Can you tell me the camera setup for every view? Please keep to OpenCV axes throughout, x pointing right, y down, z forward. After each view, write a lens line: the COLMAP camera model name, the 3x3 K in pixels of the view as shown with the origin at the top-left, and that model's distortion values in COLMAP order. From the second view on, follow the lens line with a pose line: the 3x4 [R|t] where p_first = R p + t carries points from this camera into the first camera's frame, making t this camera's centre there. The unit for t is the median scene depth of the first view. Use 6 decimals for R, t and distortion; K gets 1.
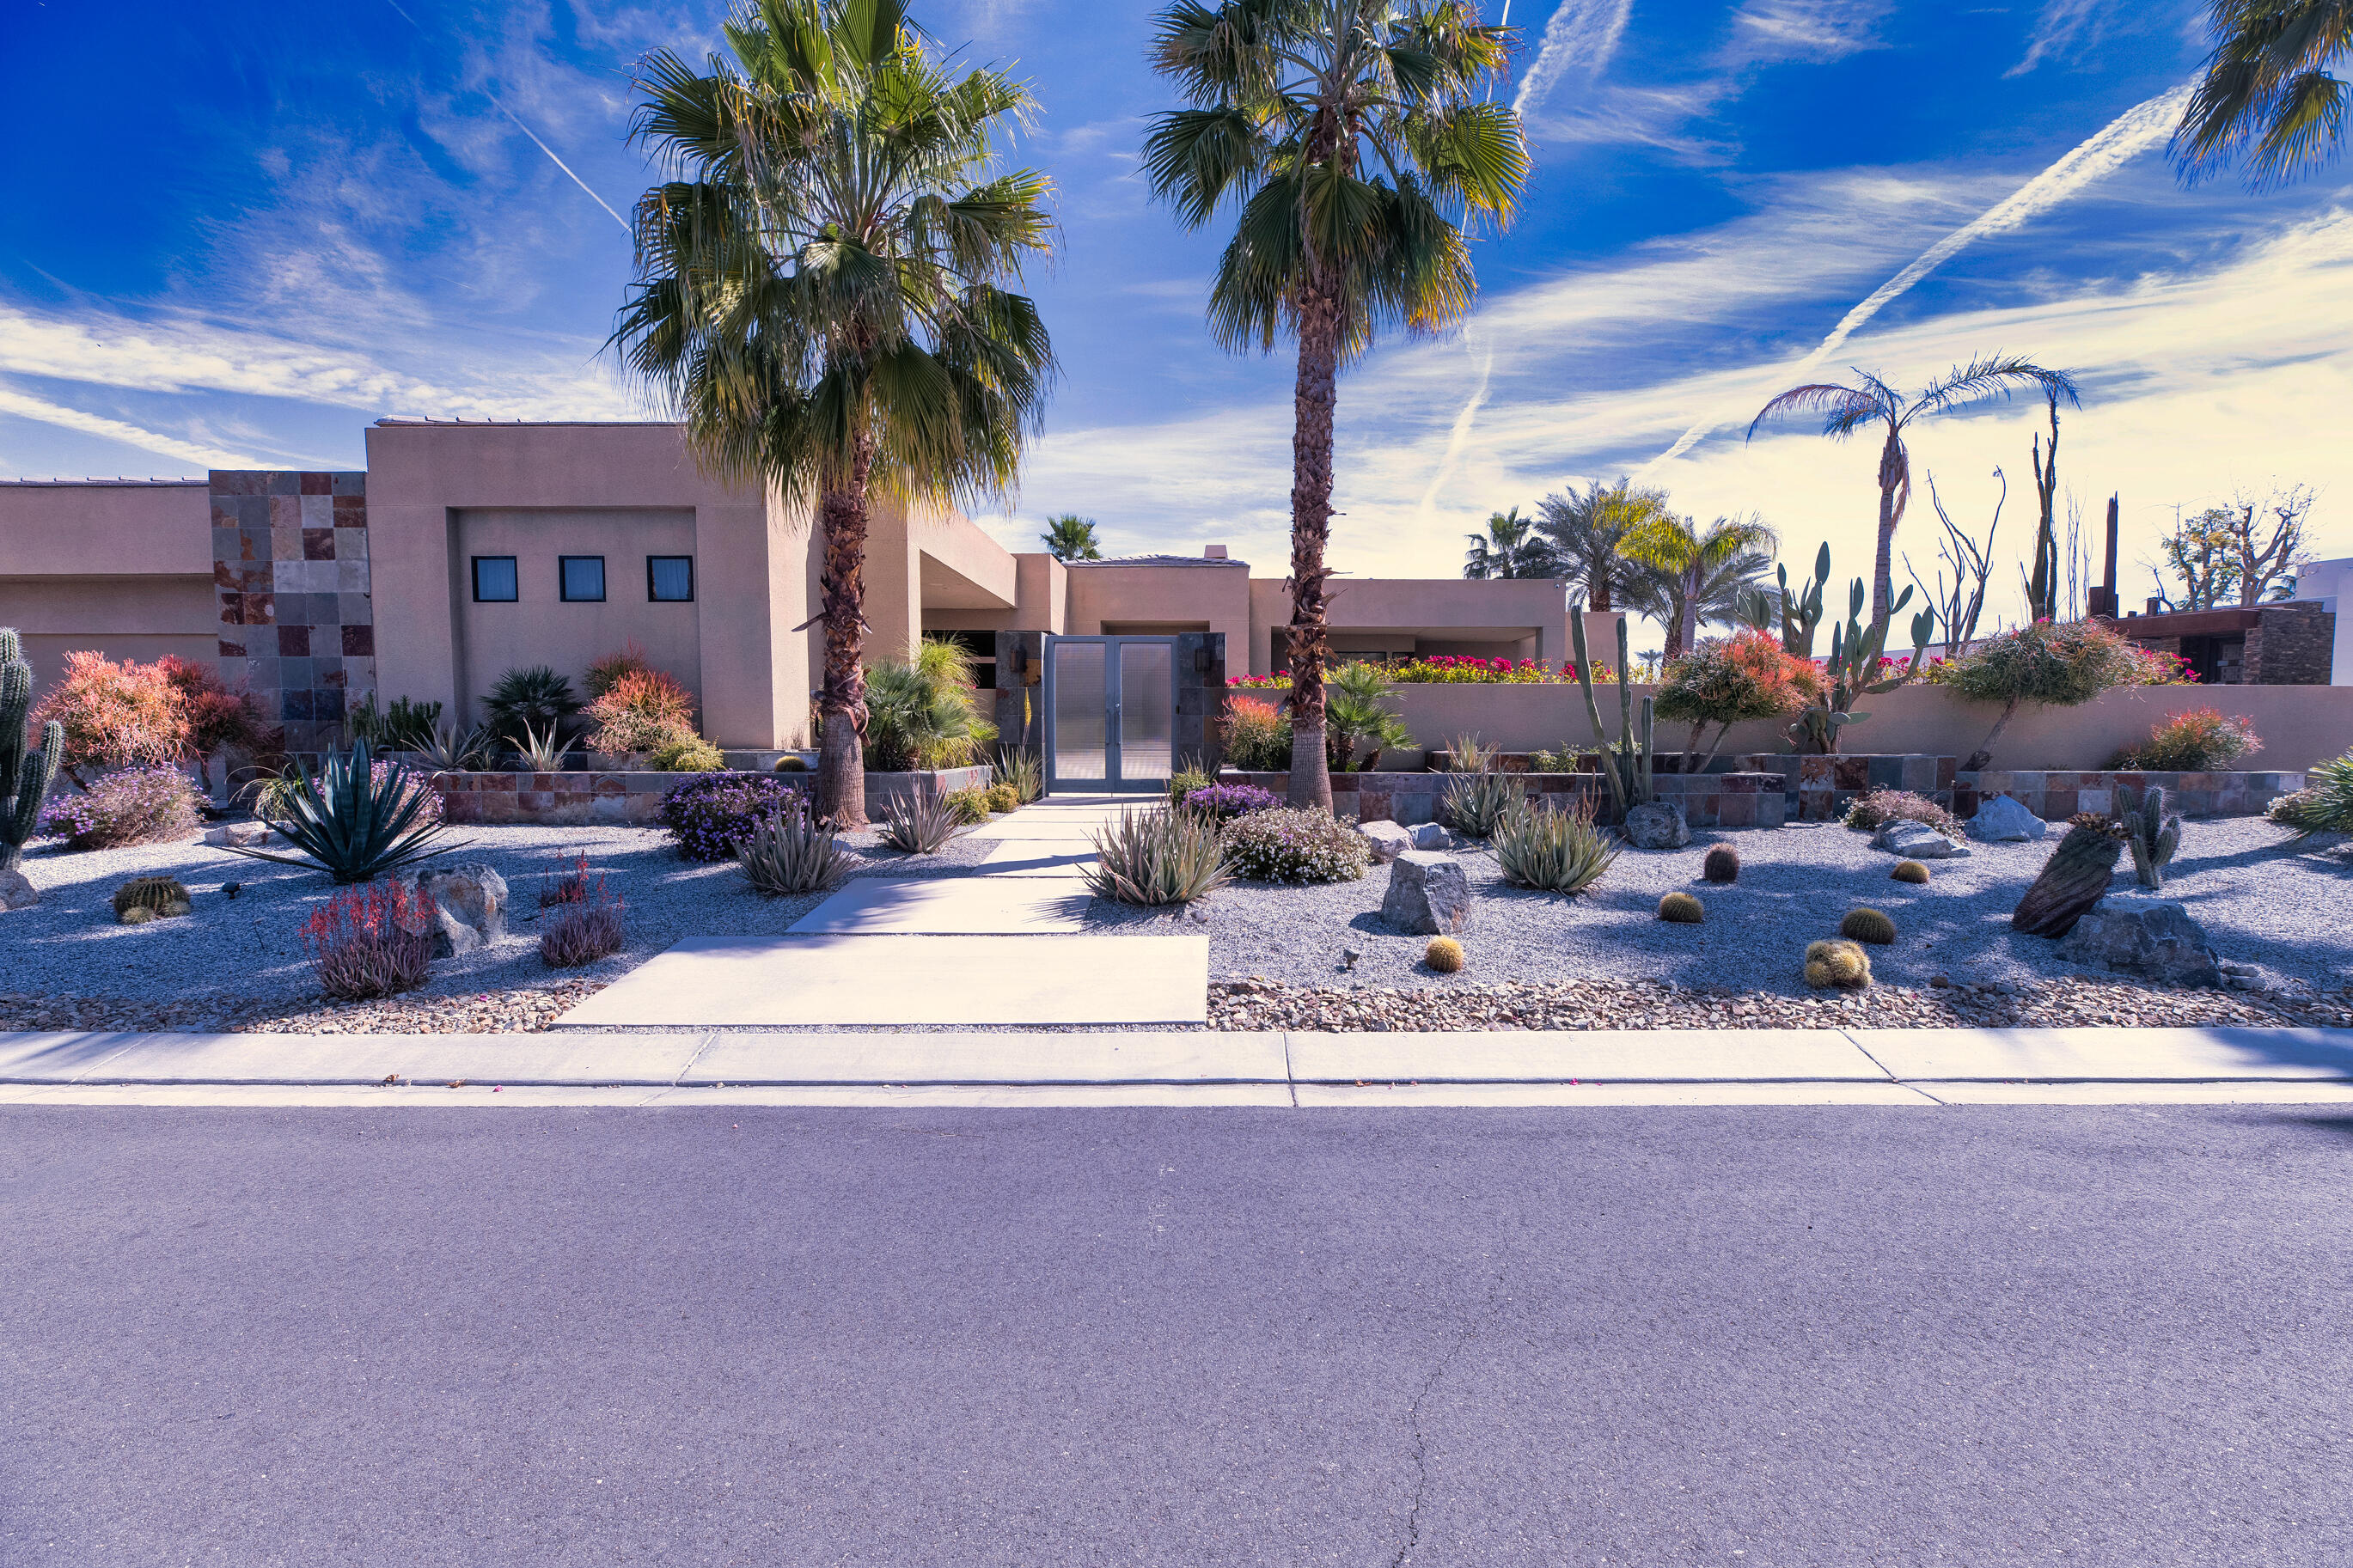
lens RADIAL K [[980.0, 0, 1218.0], [0, 980.0, 777.3], [0, 0, 1]] dist [0.009412, -0.003782]
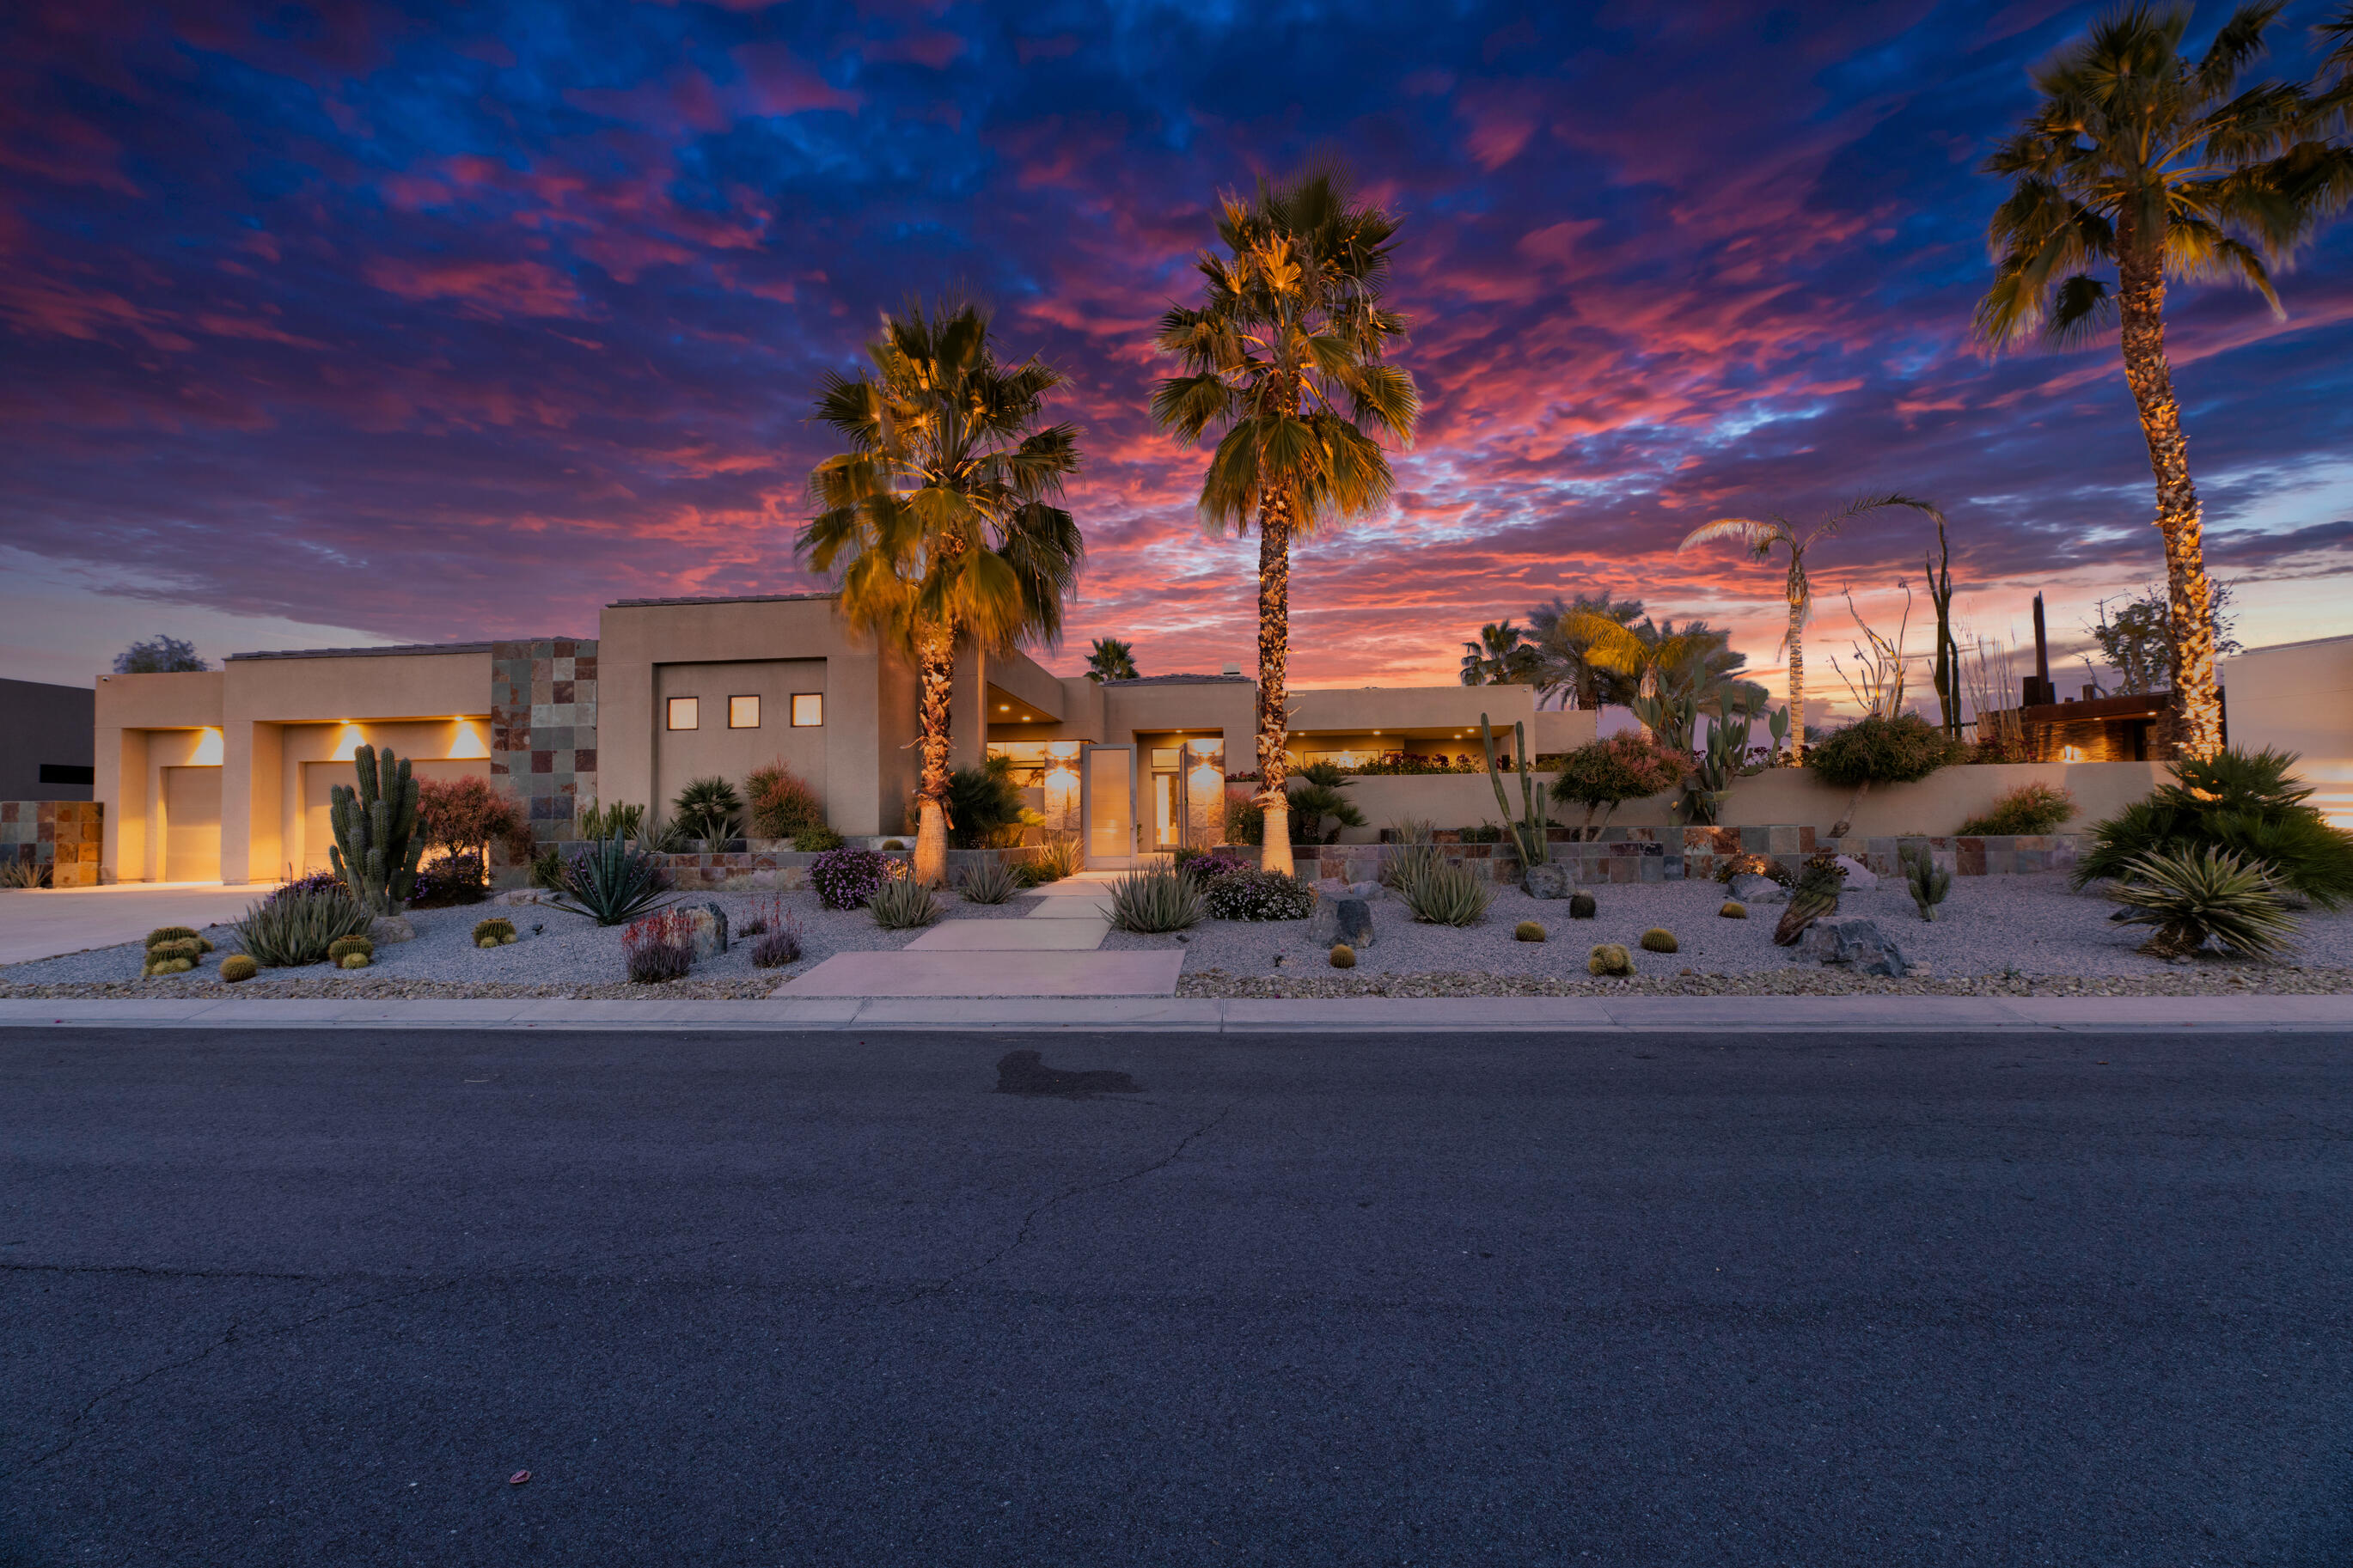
lens RADIAL K [[980.0, 0, 1173.8], [0, 980.0, 786.5], [0, 0, 1]] dist [0.009412, -0.003782]
pose [[0.995238, -0.019720, -0.095463, 0.068772], [0.010745, 0.995549, -0.093628, 0.034008], [0.096885, 0.092157, 0.991020, -0.273554]]
